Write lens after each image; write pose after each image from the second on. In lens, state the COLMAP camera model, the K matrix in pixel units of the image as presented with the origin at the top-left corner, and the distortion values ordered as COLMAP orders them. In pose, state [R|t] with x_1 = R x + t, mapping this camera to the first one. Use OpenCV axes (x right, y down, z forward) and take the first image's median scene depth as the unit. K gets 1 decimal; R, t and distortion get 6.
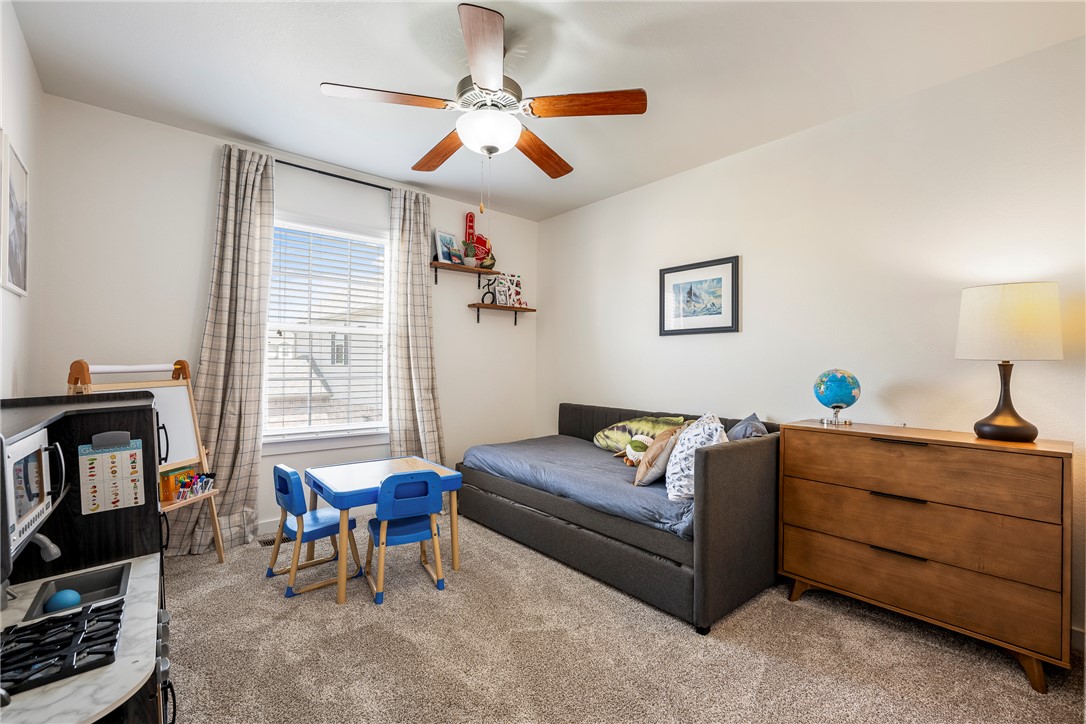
lens RADIAL K [[474.9, 0, 540.9], [0, 474.9, 368.3], [0, 0, 1]] dist [0.000285, 0.000372]
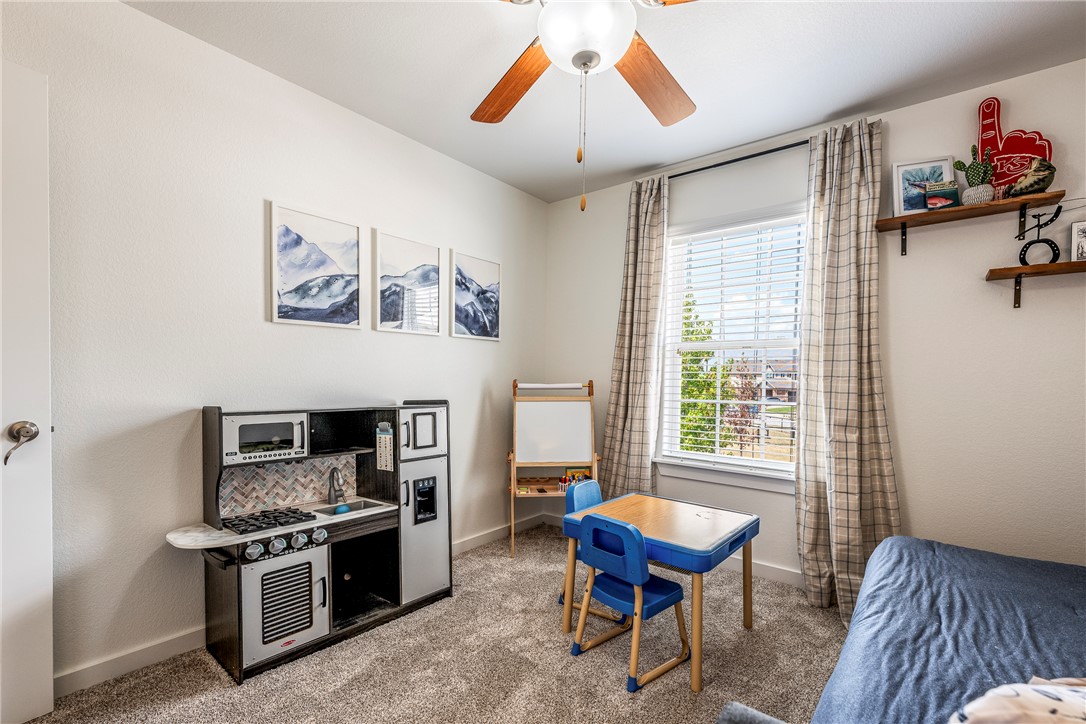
lens RADIAL K [[478.2, 0, 545.0], [0, 478.2, 393.2], [0, 0, 1]] dist [0.001057, 0.000268]
pose [[0.195874, 0.025584, -0.980295, 0.313737], [-0.020852, 0.999542, 0.021919, -0.005975], [0.980407, 0.016148, 0.196318, 0.470781]]
